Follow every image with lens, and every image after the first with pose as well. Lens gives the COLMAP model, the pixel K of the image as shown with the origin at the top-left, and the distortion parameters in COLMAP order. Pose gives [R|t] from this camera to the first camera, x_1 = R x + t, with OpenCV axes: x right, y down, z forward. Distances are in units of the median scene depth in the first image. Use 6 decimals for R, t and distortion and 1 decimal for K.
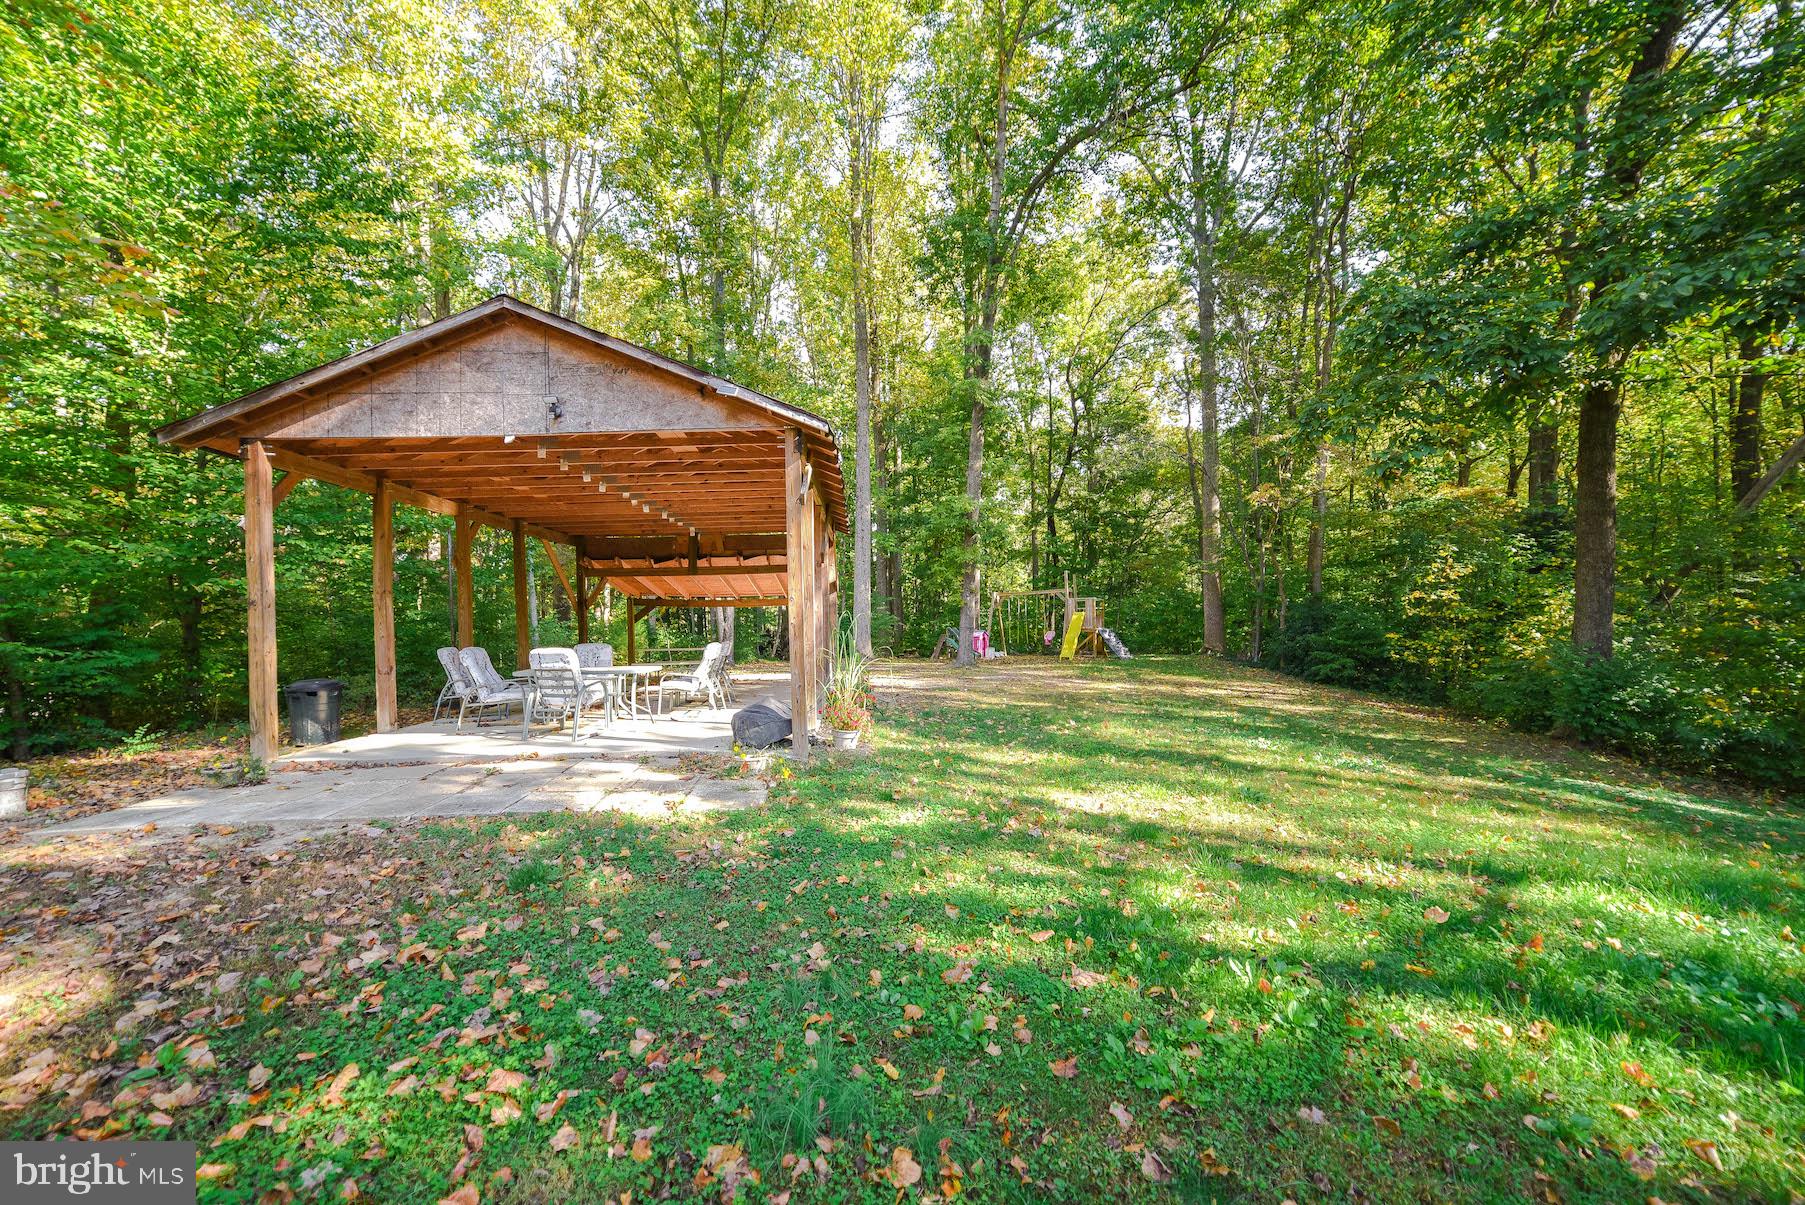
lens RADIAL K [[745.2, 0, 919.7], [0, 745.2, 614.0], [0, 0, 1]] dist [-0.108105, 0.042168]
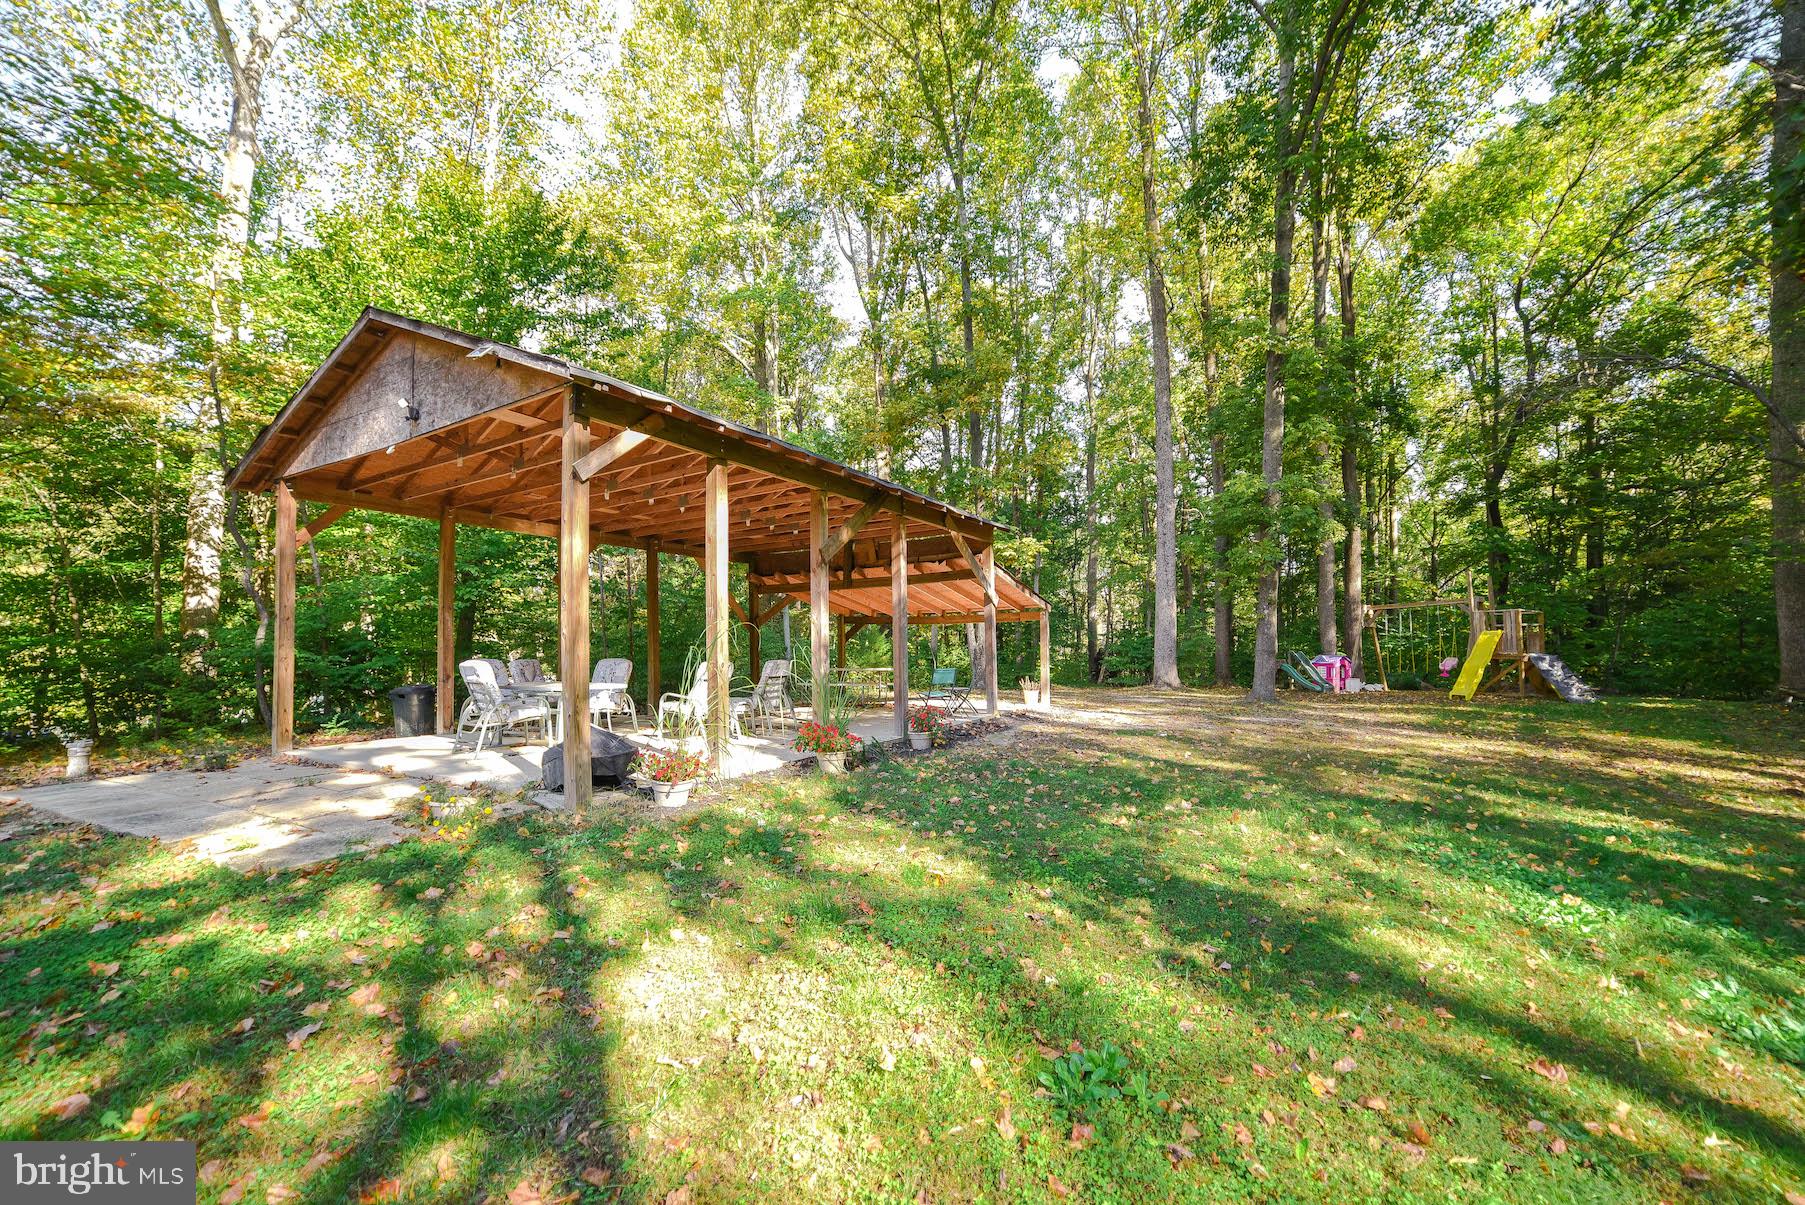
lens RADIAL K [[745.2, 0, 919.7], [0, 745.2, 614.0], [0, 0, 1]] dist [-0.108105, 0.042168]
pose [[0.820770, -0.014509, -0.571075, 0.155848], [-0.002775, 0.999564, -0.029383, 0.003020], [0.571253, 0.025702, 0.820372, 0.163643]]
